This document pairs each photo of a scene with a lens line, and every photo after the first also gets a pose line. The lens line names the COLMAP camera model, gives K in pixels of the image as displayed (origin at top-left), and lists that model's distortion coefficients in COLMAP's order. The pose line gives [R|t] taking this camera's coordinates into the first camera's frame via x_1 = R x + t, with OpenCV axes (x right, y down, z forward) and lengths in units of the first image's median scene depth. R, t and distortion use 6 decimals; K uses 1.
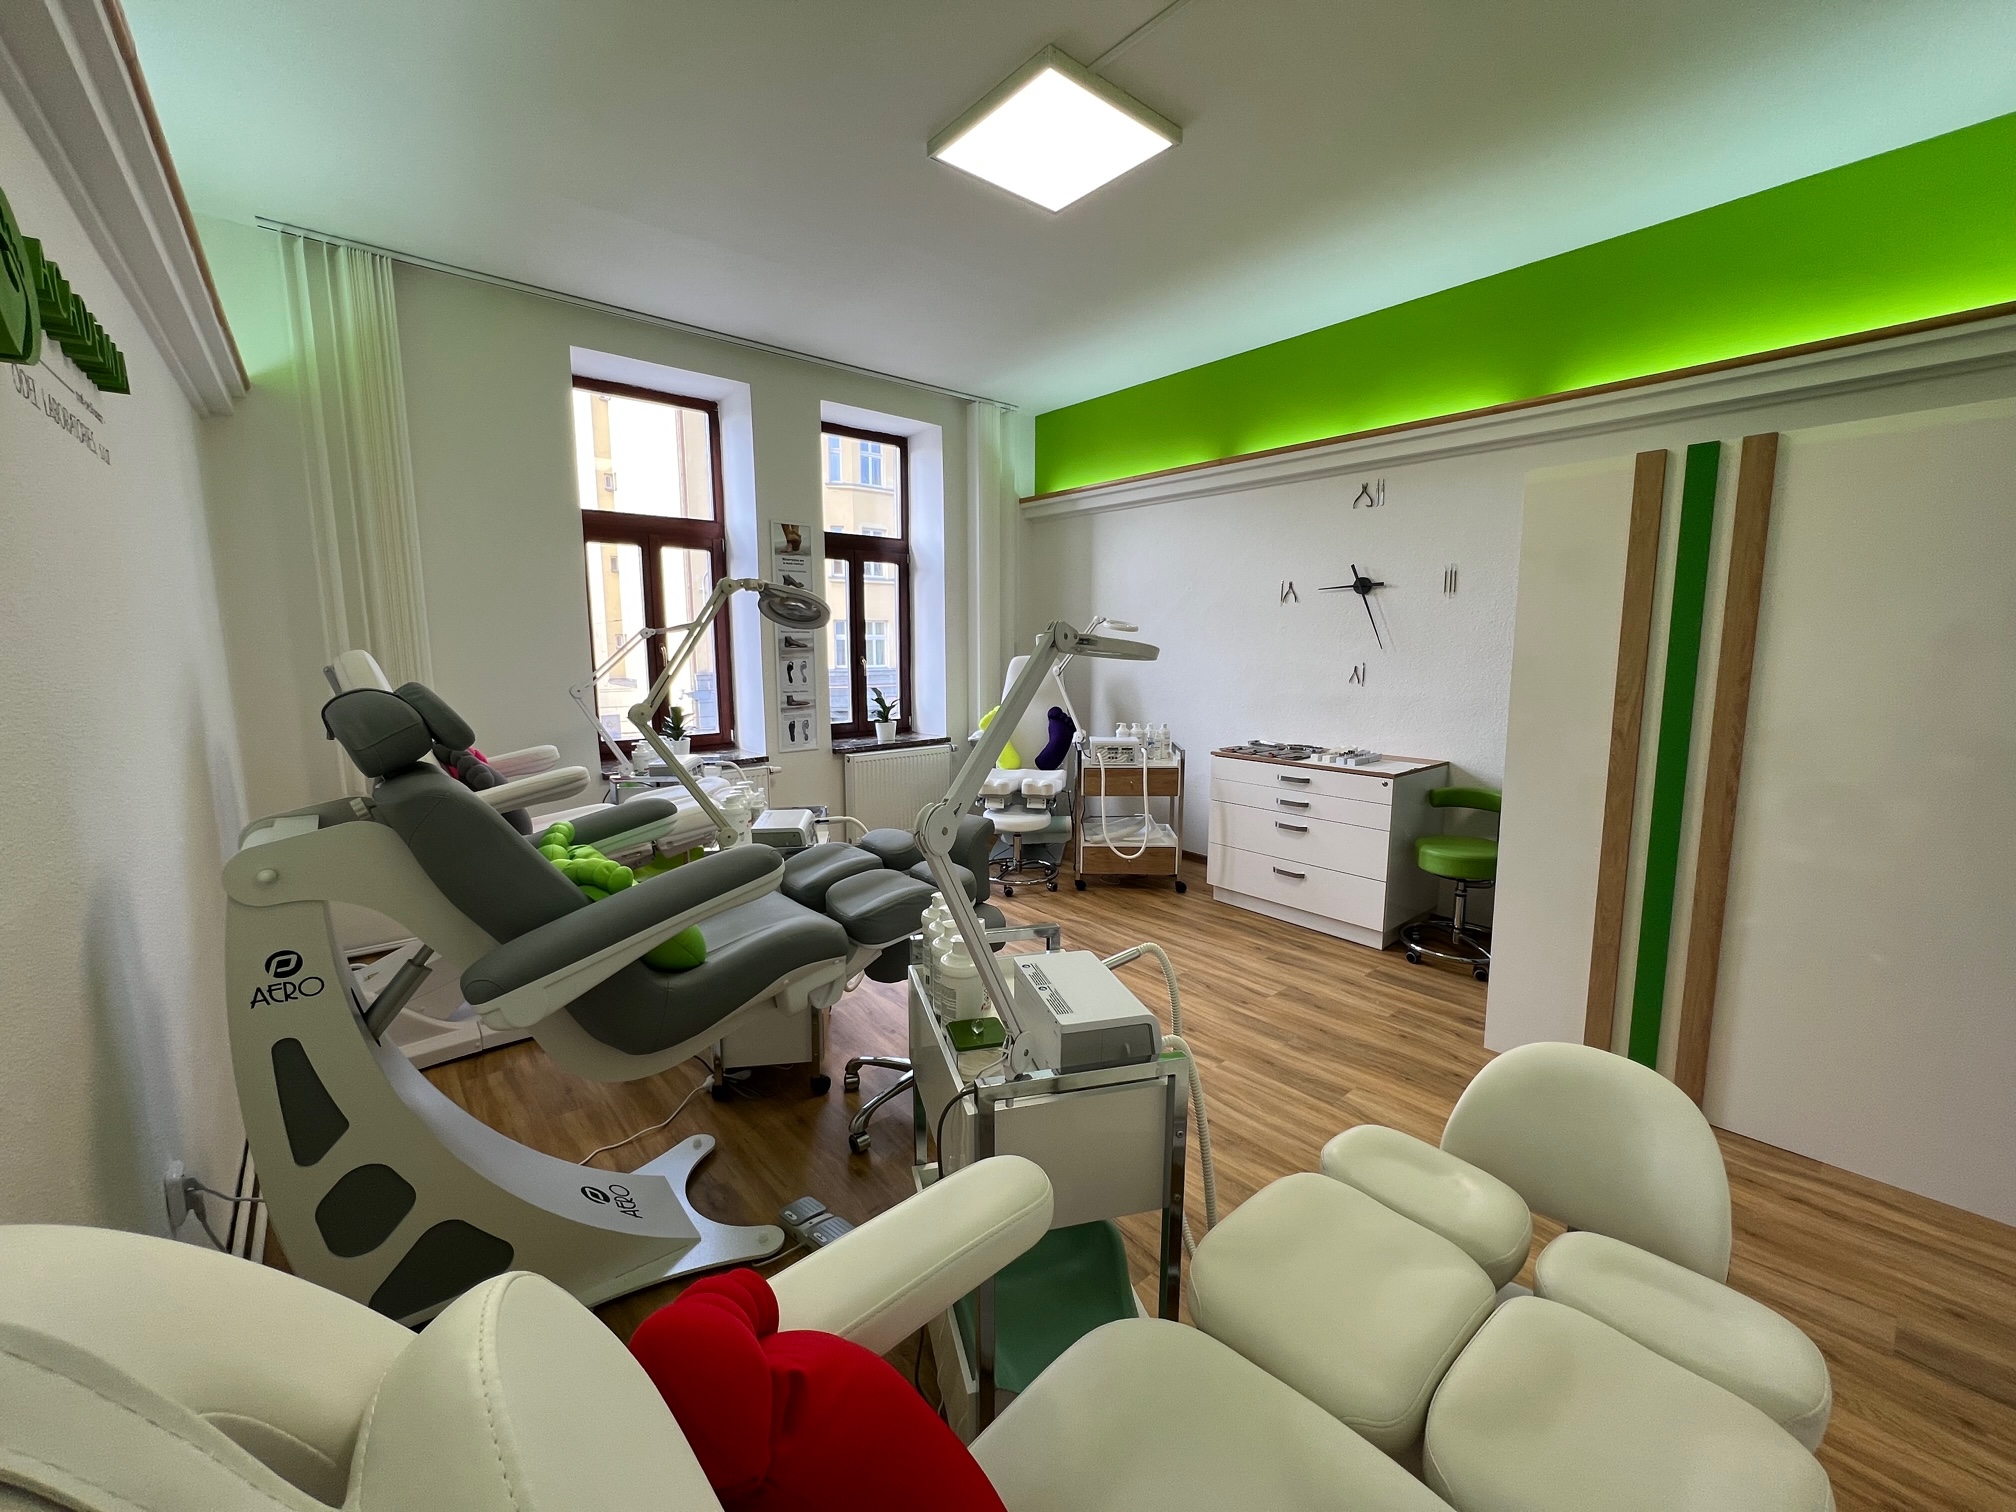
lens RADIAL K [[803.6, 0, 1000.7], [0, 803.6, 752.6], [0, 0, 1]] dist [0.000132, -0.000167]
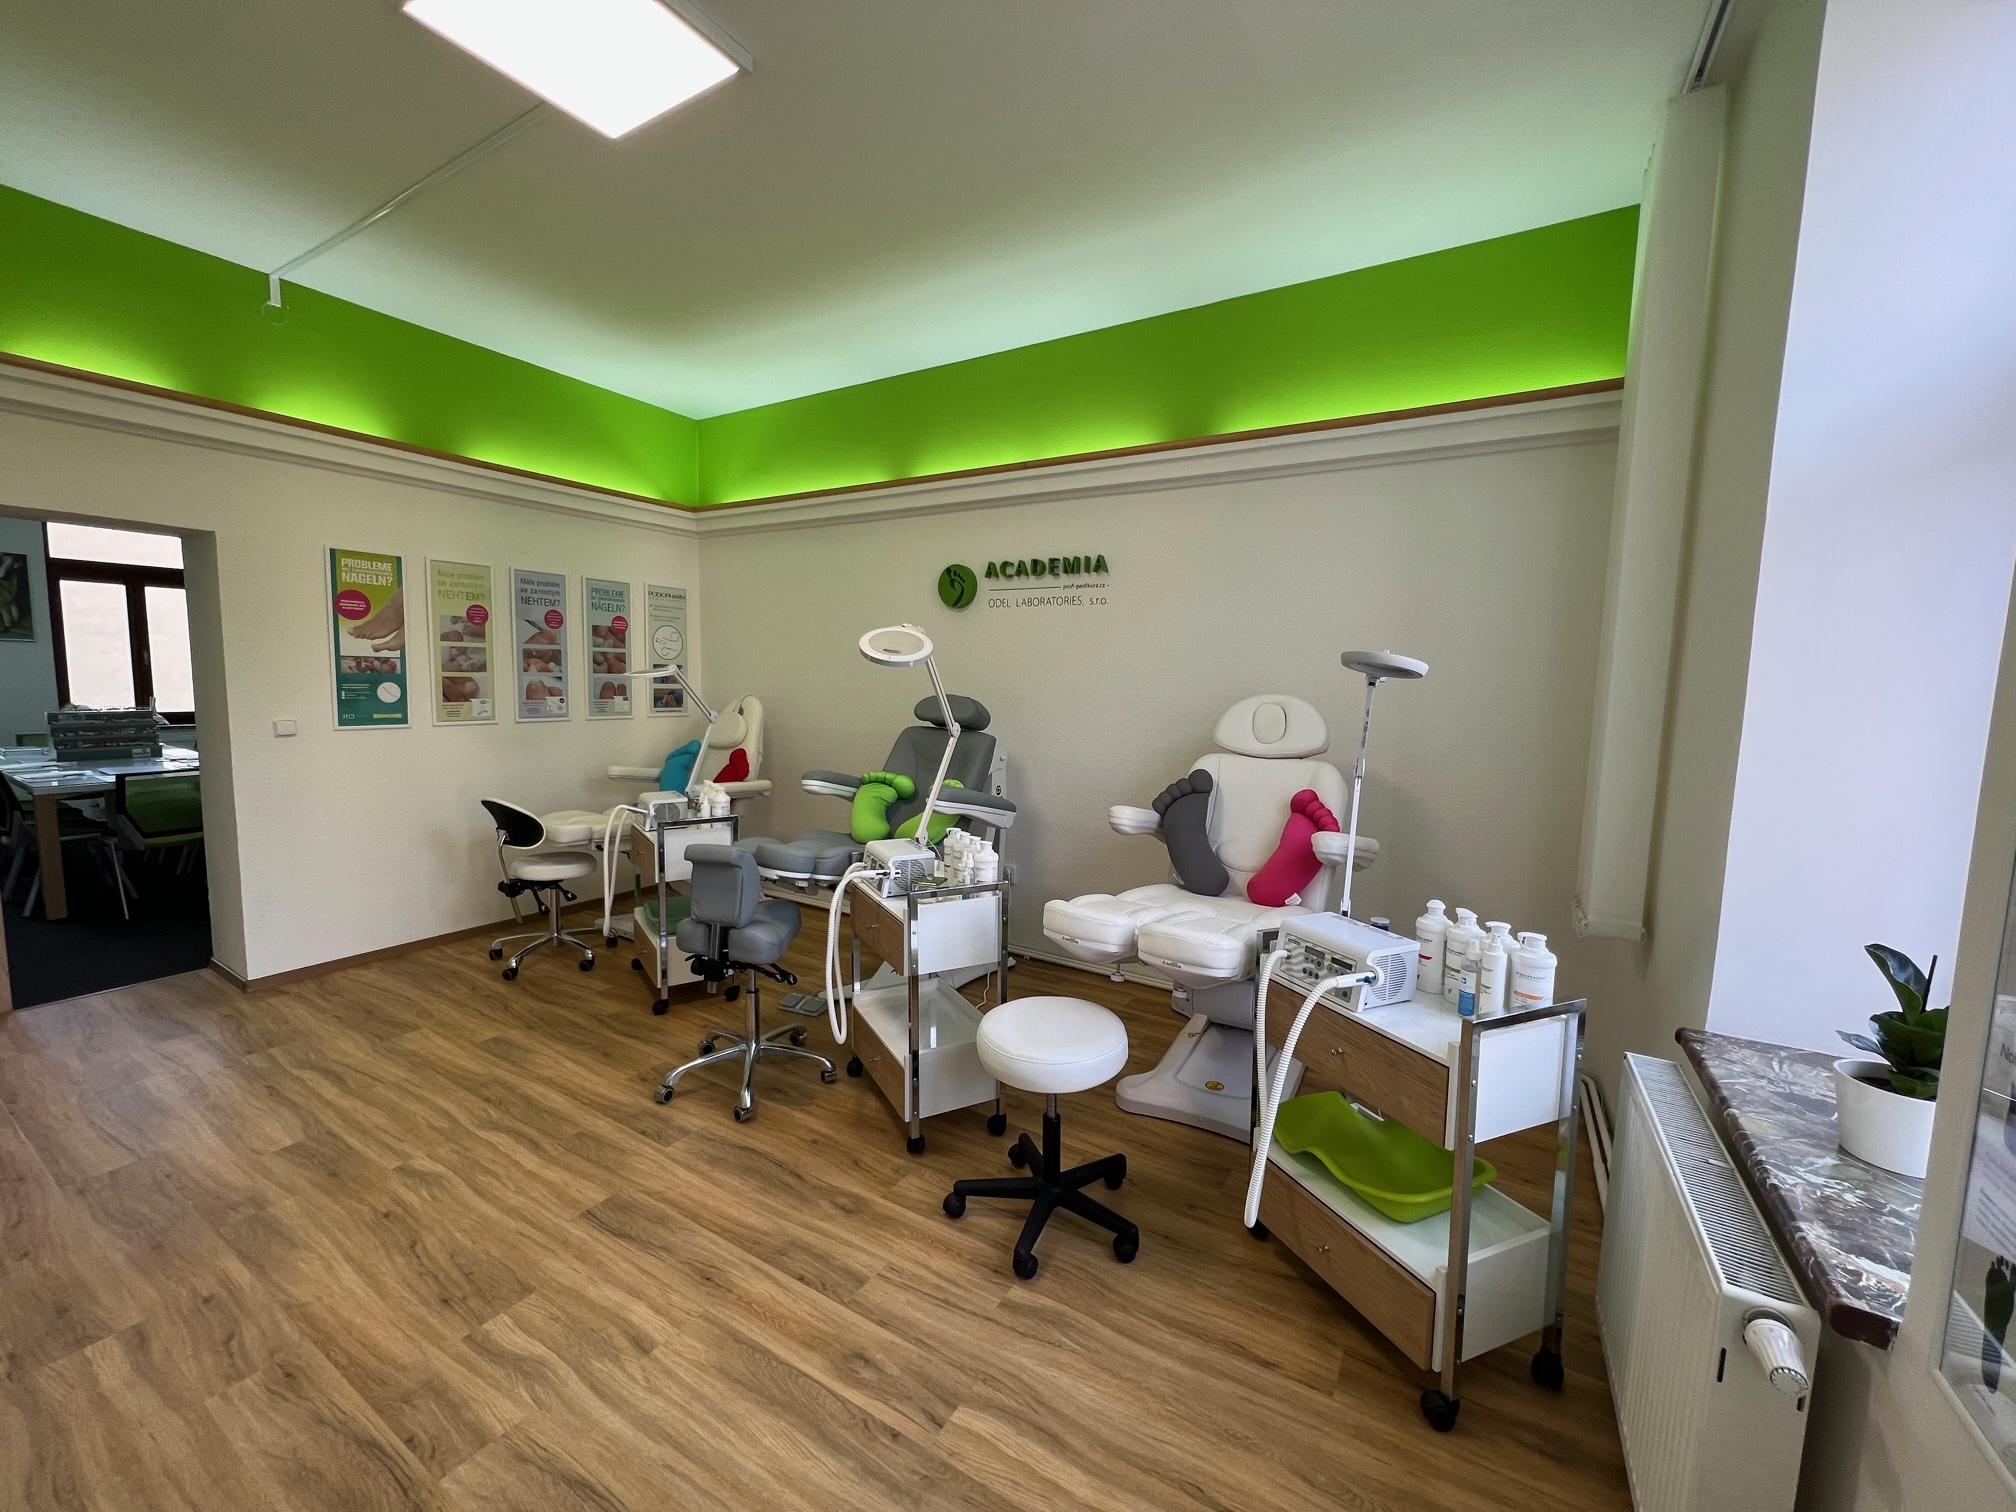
lens RADIAL K [[803.6, 0, 1000.7], [0, 803.6, 752.6], [0, 0, 1]] dist [0.000132, -0.000167]
pose [[-0.947849, 0.009021, -0.318593, -0.036930], [-0.066181, 0.972242, 0.224424, -0.172255], [0.311774, 0.233805, -0.920941, 1.217717]]
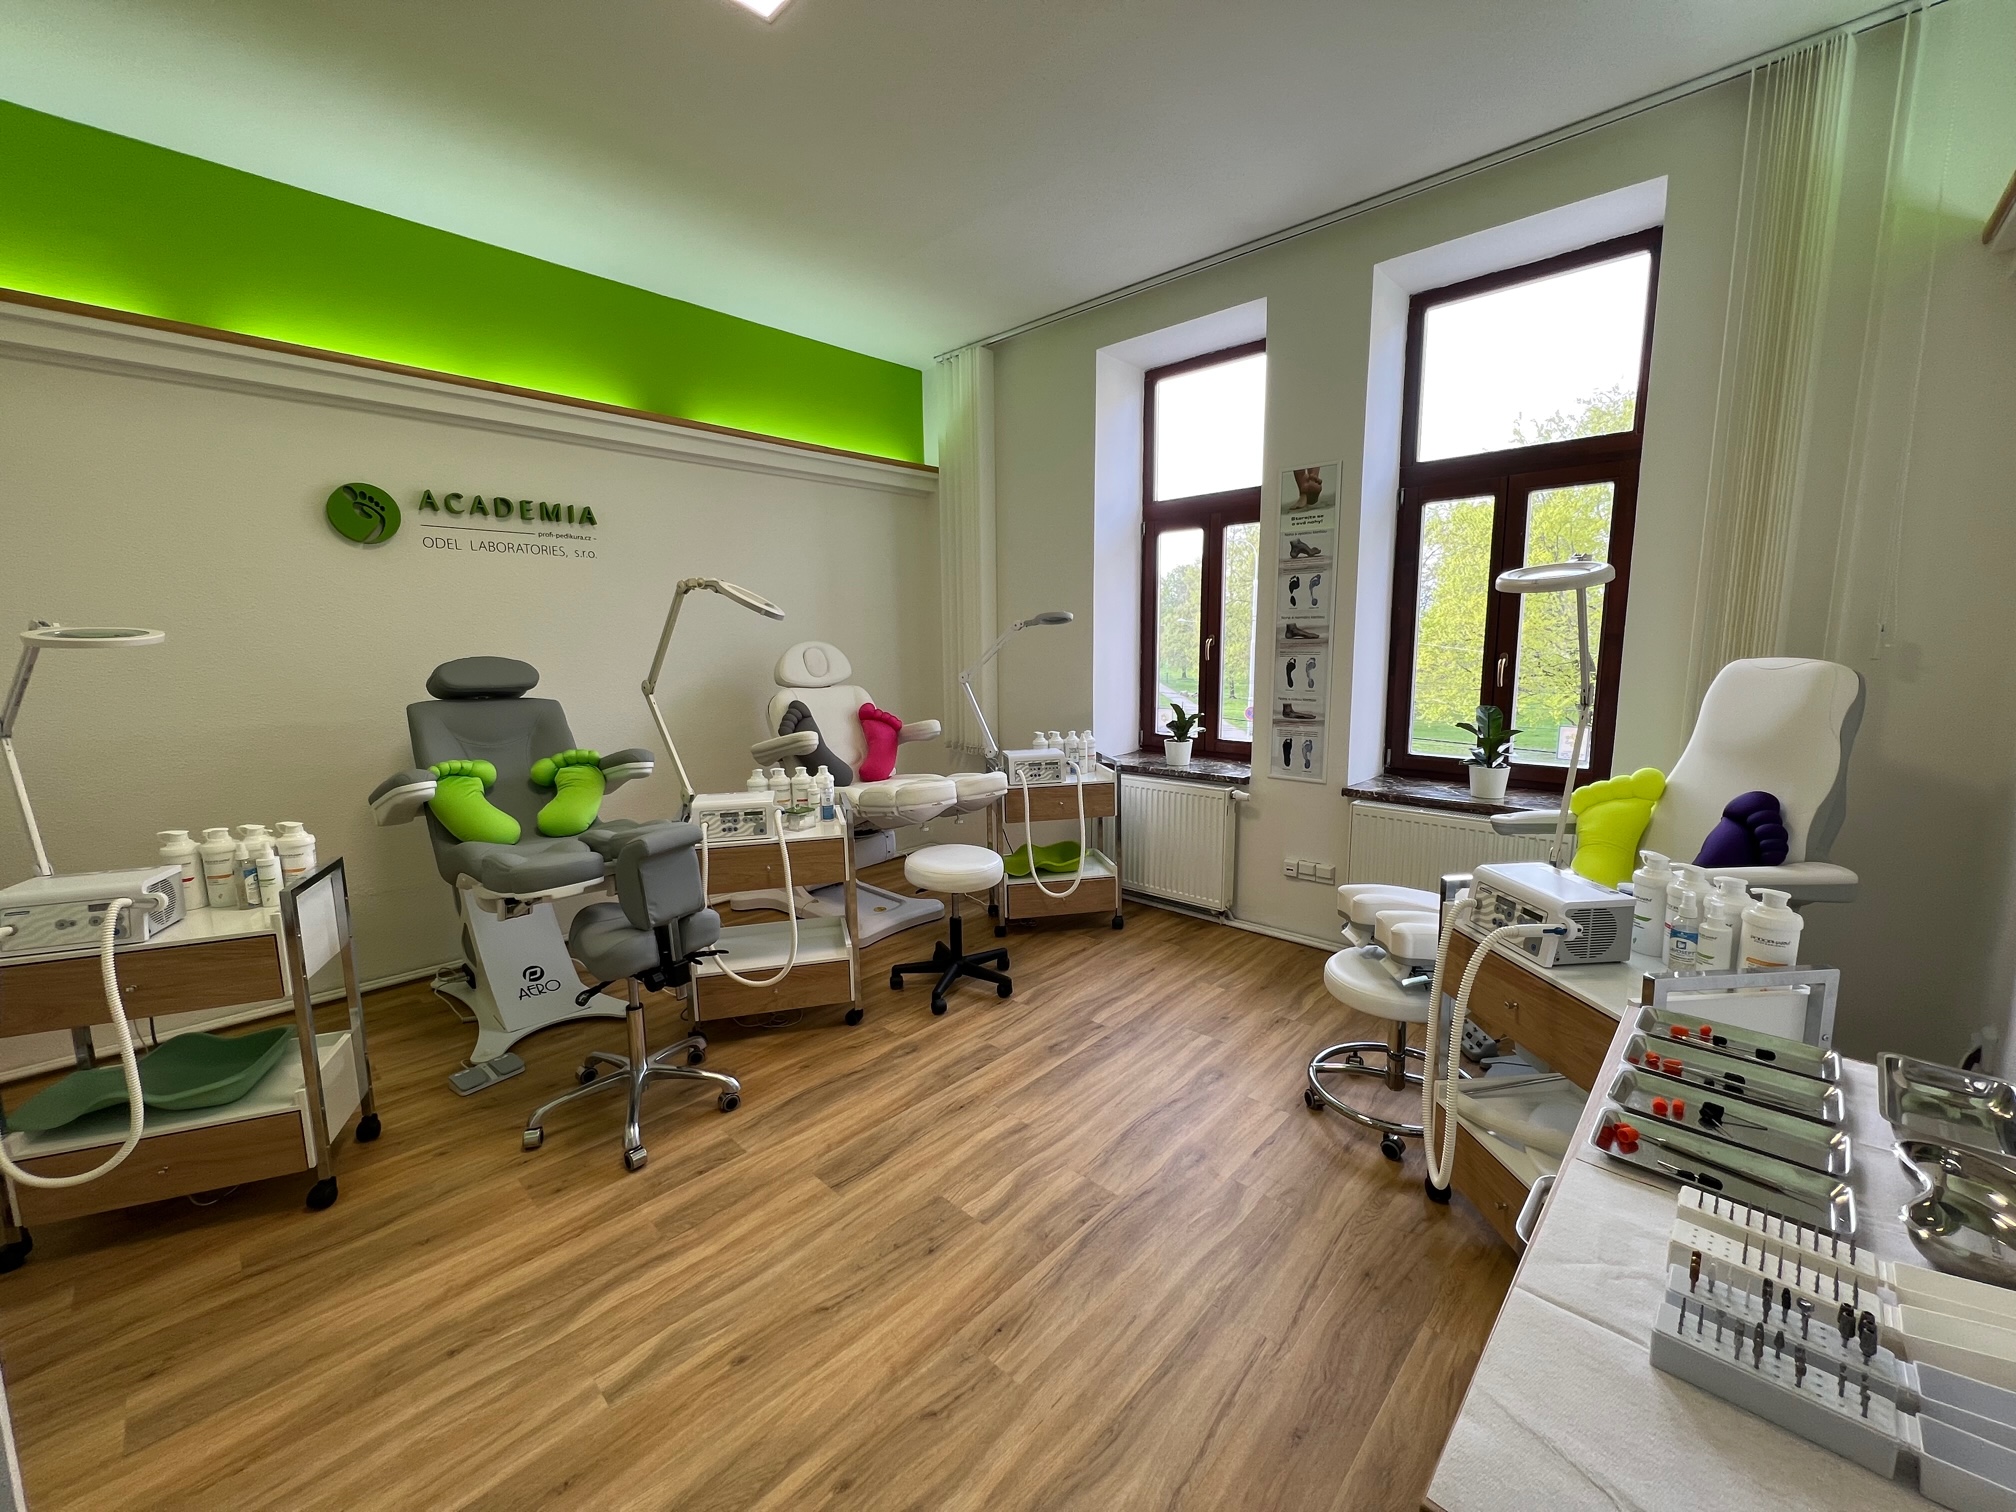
lens RADIAL K [[803.6, 0, 1000.7], [0, 803.6, 752.6], [0, 0, 1]] dist [0.000132, -0.000167]
pose [[0.111330, 0.136681, -0.984339, 0.510185], [-0.128959, 0.984109, 0.122063, -0.095598], [0.985381, 0.113350, 0.127187, 0.746700]]
